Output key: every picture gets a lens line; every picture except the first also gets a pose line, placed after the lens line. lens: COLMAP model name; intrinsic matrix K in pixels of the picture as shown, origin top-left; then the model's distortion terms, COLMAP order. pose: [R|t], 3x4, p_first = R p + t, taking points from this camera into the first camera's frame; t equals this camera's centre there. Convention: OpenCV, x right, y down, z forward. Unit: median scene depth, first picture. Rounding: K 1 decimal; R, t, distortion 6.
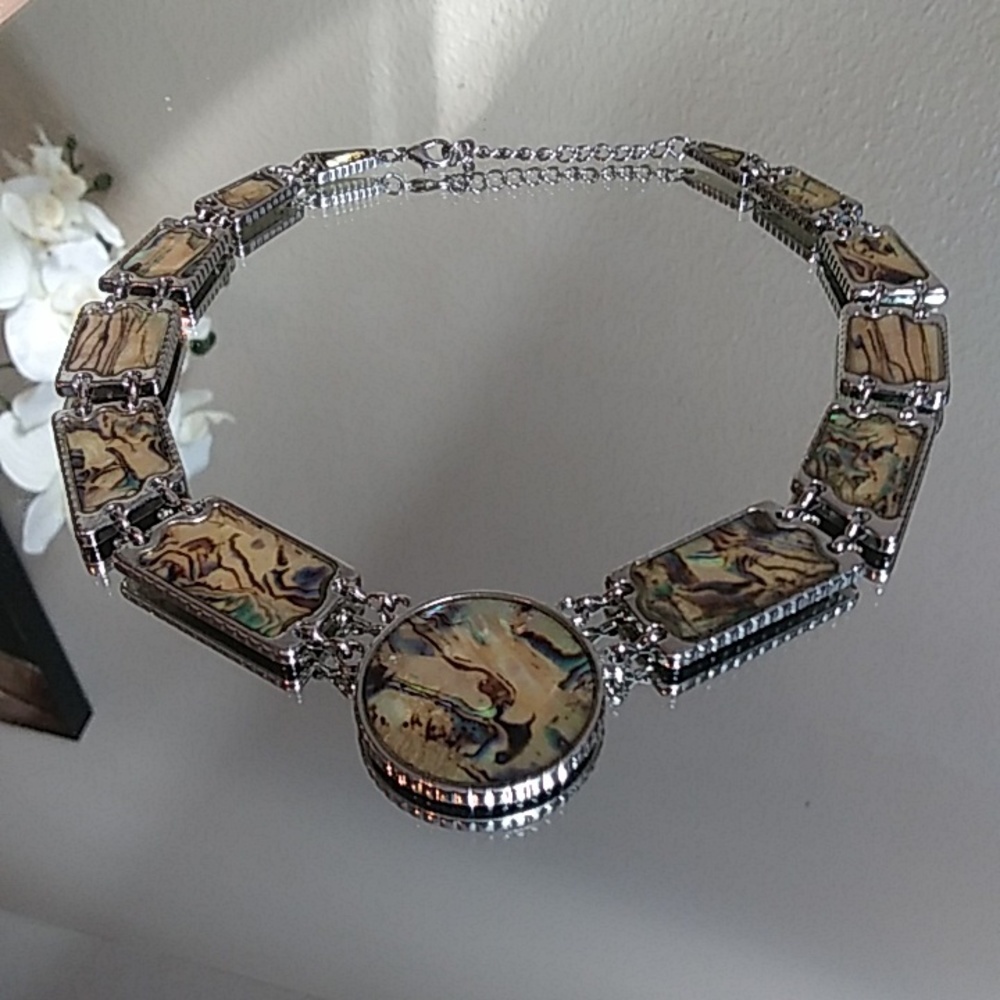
lens RADIAL K [[1379.2, 0, 497.3], [0, 1379.2, 518.0], [0, 0, 1]] dist [0.227536, -0.960702]
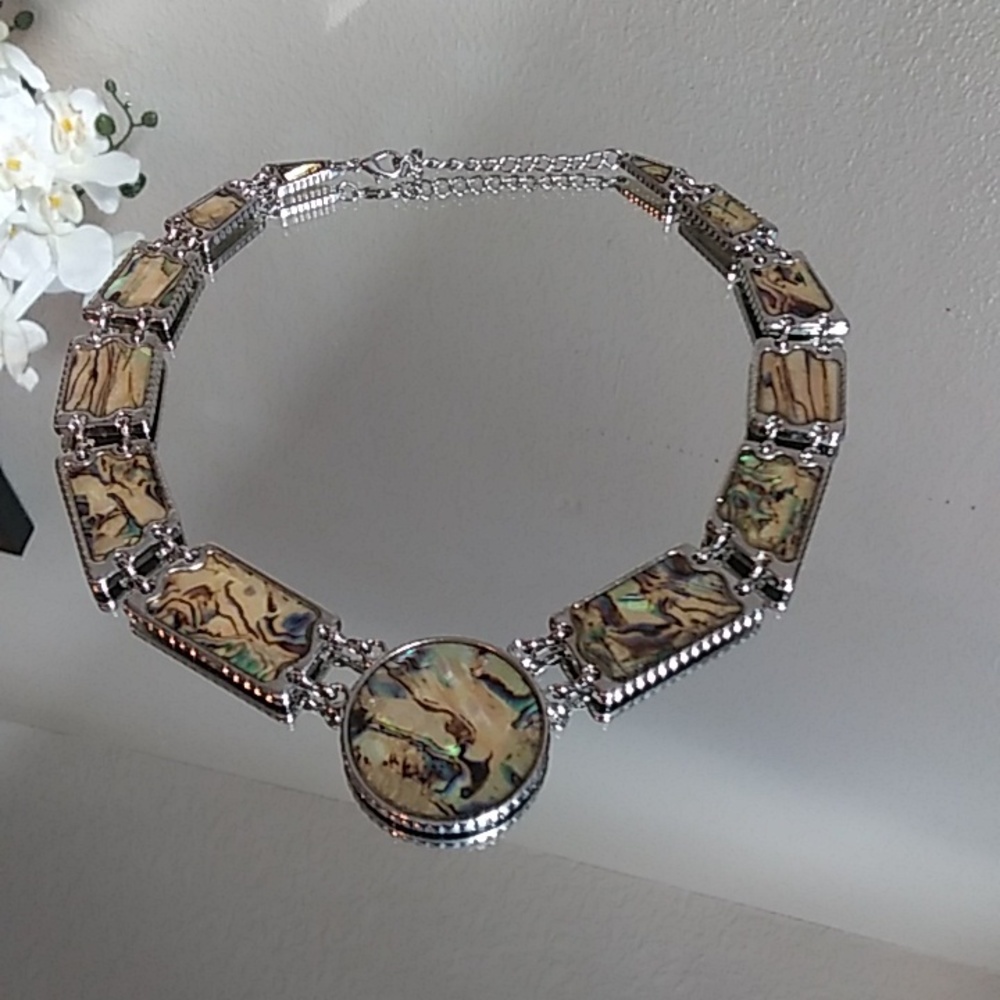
lens RADIAL K [[1379.2, 0, 497.3], [0, 1379.2, 518.0], [0, 0, 1]] dist [0.227536, -0.960702]
pose [[0.998537, -0.011733, 0.052781, -0.028091], [0.003153, 0.987146, 0.159787, -0.238021], [-0.053977, -0.159387, 0.985739, -0.151558]]
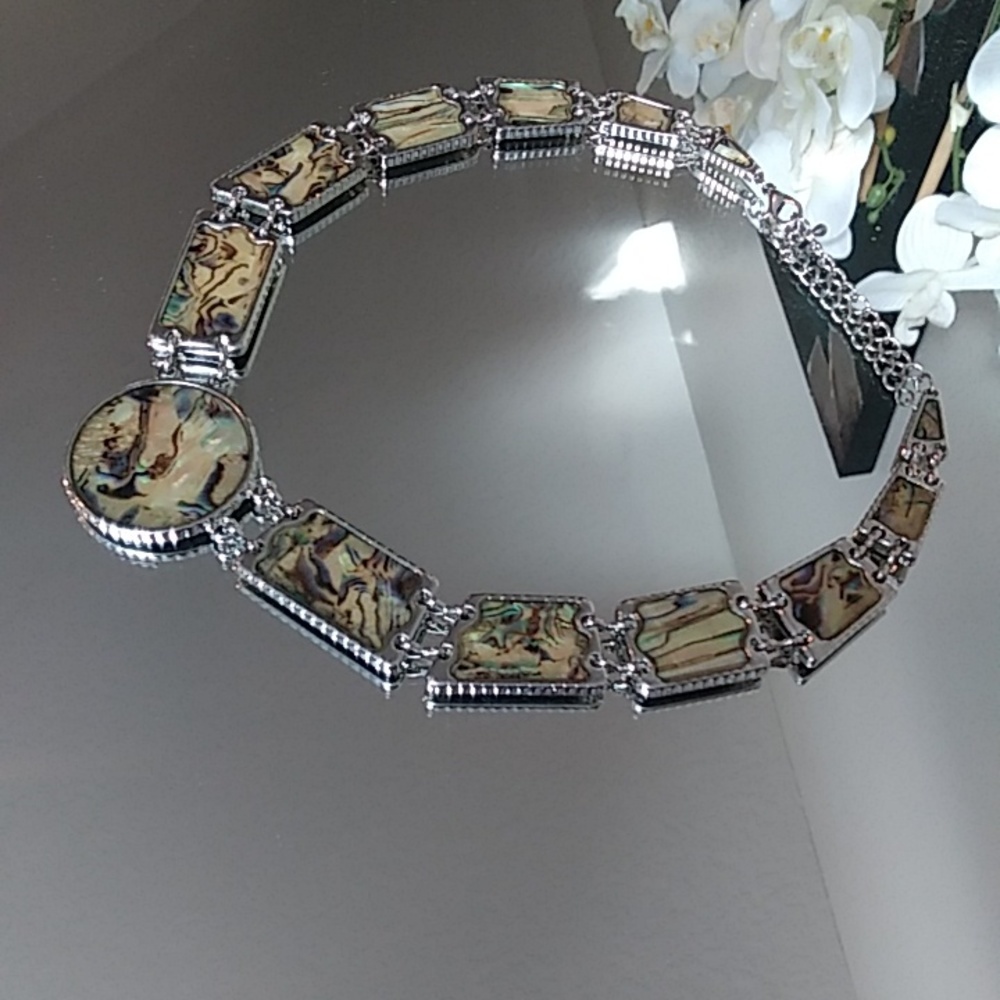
lens RADIAL K [[1379.2, 0, 497.3], [0, 1379.2, 518.0], [0, 0, 1]] dist [0.227536, -0.960702]
pose [[0.414538, 0.788664, -0.454057, 0.737047], [-0.688631, 0.598036, 0.410050, -0.580727], [0.594934, 0.142696, 0.791007, 0.141623]]
